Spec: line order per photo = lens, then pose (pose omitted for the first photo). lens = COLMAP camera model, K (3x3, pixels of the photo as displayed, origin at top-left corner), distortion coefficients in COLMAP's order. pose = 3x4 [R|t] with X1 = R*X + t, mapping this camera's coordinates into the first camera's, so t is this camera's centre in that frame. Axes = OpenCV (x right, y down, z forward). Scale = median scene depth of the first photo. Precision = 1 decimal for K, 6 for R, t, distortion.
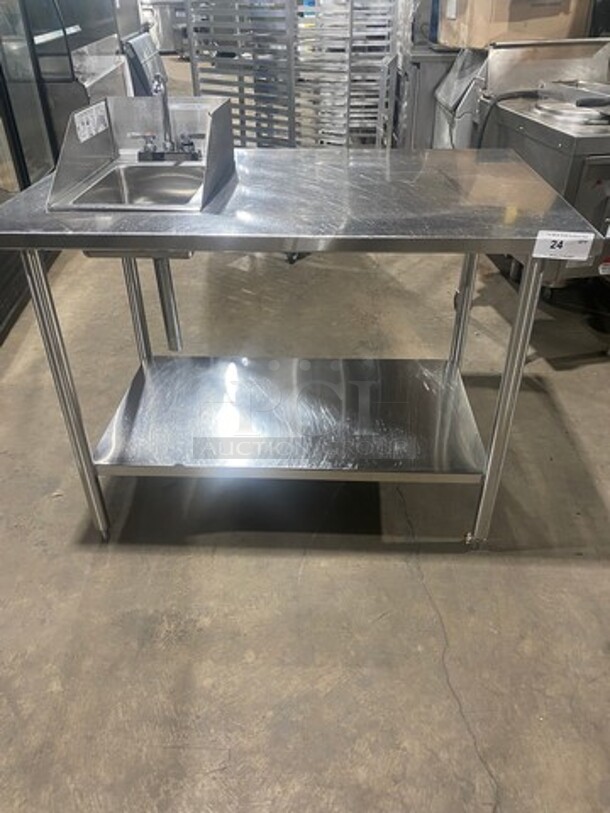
lens RADIAL K [[617.4, 0, 302.6], [0, 617.4, 409.8], [0, 0, 1]] dist [0.000923, 0.006539]
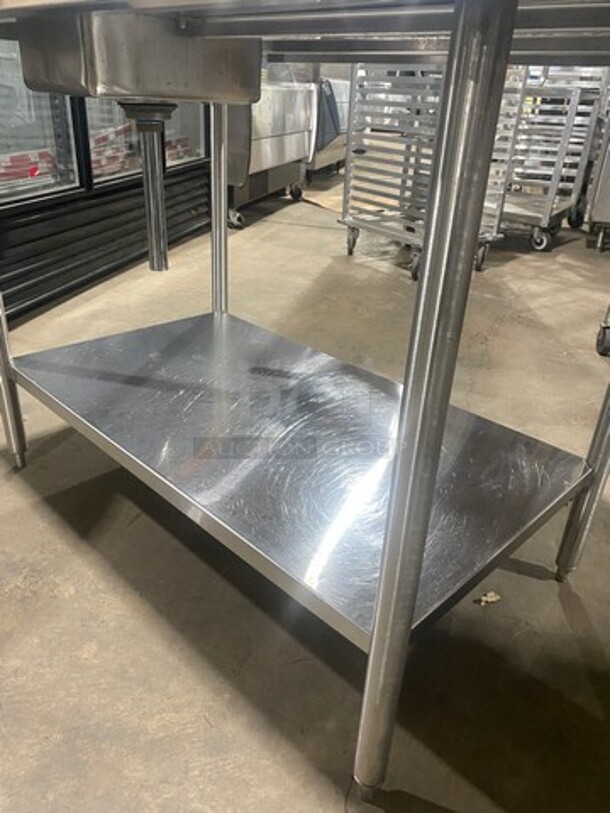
lens RADIAL K [[617.4, 0, 302.3], [0, 617.4, 411.1], [0, 0, 1]] dist [0.000923, 0.006539]
pose [[0.937038, 0.202149, -0.284774, 0.100901], [-0.239032, 0.965746, -0.100986, 0.057565], [0.254605, 0.162698, 0.953261, 0.134859]]
